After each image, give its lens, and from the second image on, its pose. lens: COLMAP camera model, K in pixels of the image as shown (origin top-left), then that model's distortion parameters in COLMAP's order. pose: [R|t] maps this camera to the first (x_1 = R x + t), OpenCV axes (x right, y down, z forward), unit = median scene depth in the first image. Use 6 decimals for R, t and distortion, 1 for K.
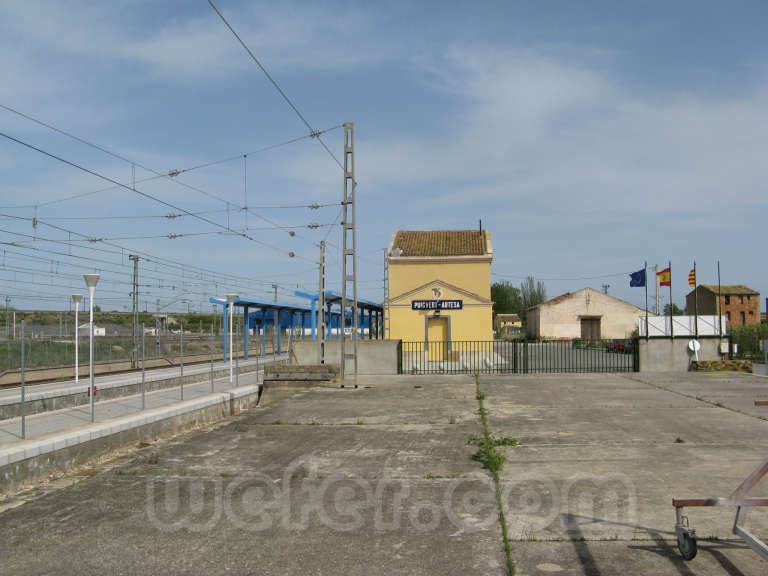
lens RADIAL K [[788.9, 0, 386.0], [0, 788.9, 289.0], [0, 0, 1]] dist [-0.126953, 0.000000]
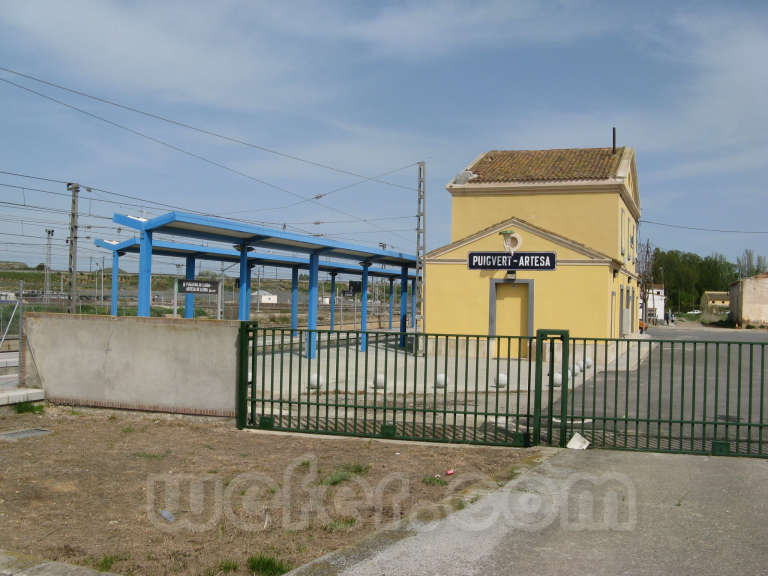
lens RADIAL K [[788.9, 0, 398.5], [0, 788.9, 302.0], [0, 0, 1]] dist [-0.126953, 0.000000]
pose [[0.967417, 0.029128, -0.251508, 0.129671], [-0.016561, 0.998513, 0.051938, 0.021490], [0.252647, -0.046081, 0.966461, 0.421727]]
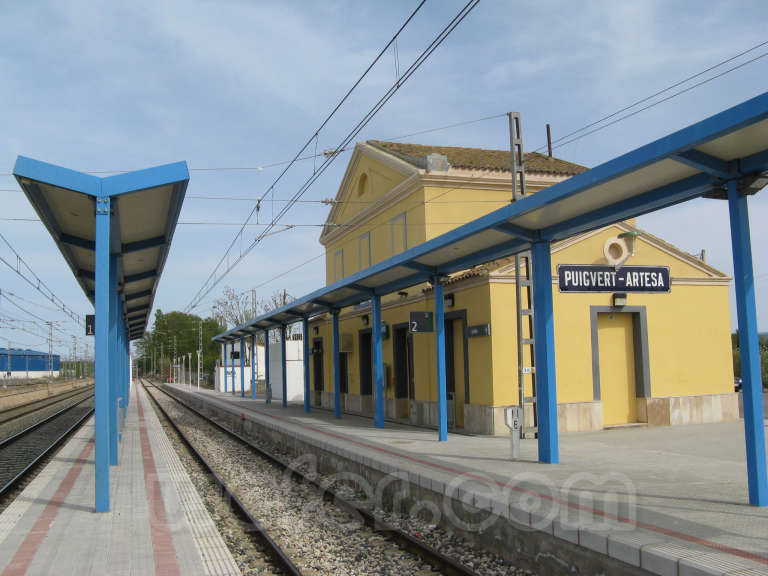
lens RADIAL K [[788.9, 0, 366.3], [0, 788.9, 285.6], [0, 0, 1]] dist [-0.126953, 0.000000]
pose [[0.921525, 0.023116, 0.387631, -0.190749], [-0.000054, 0.998234, -0.059402, 0.045431], [-0.388319, 0.054719, 0.919899, 0.697677]]
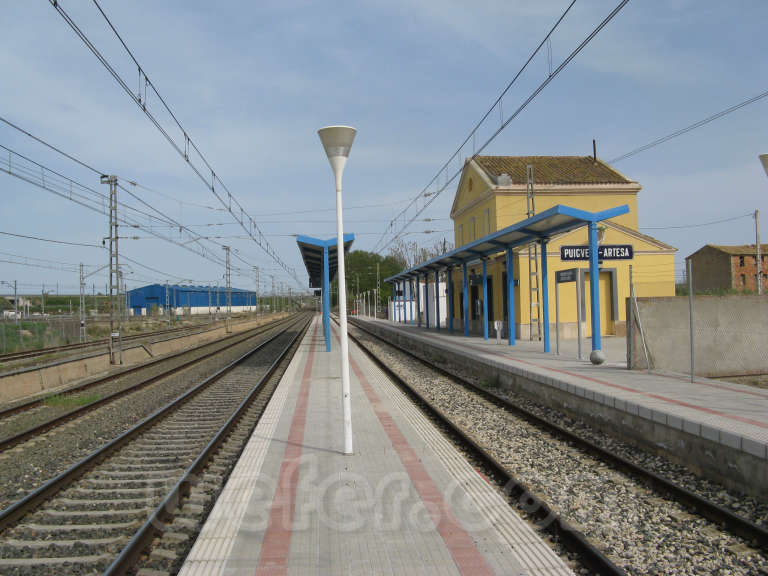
lens RADIAL K [[788.9, 0, 383.9], [0, 788.9, 288.0], [0, 0, 1]] dist [-0.126953, 0.000000]
pose [[0.981703, -0.016685, 0.189688, -0.236256], [0.011720, 0.999560, 0.027265, 0.029713], [-0.190059, -0.024543, 0.981466, 0.384249]]
